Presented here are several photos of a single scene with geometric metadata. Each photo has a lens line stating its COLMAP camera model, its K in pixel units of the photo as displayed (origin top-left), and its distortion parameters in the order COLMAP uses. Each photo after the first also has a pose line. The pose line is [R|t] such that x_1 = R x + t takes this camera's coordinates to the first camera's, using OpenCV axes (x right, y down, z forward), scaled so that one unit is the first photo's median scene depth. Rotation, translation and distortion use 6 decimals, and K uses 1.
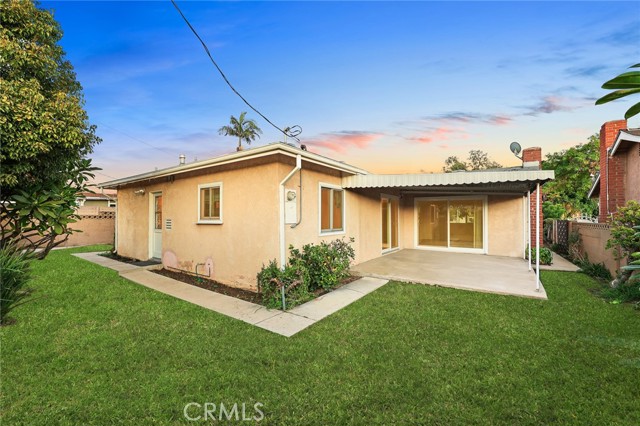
lens RADIAL K [[259.2, 0, 321.5], [0, 259.2, 202.7], [0, 0, 1]] dist [0.000639, 0.000063]
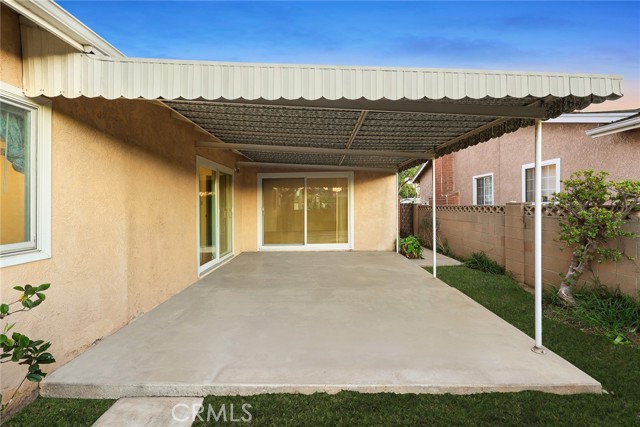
lens RADIAL K [[259.2, 0, 321.5], [0, 259.2, 203.2], [0, 0, 1]] dist [0.000639, 0.000063]
pose [[0.812222, -0.014087, 0.583178, 0.133236], [-0.018158, 0.998613, 0.049412, 0.028485], [-0.583065, -0.050723, 0.810840, 0.455734]]
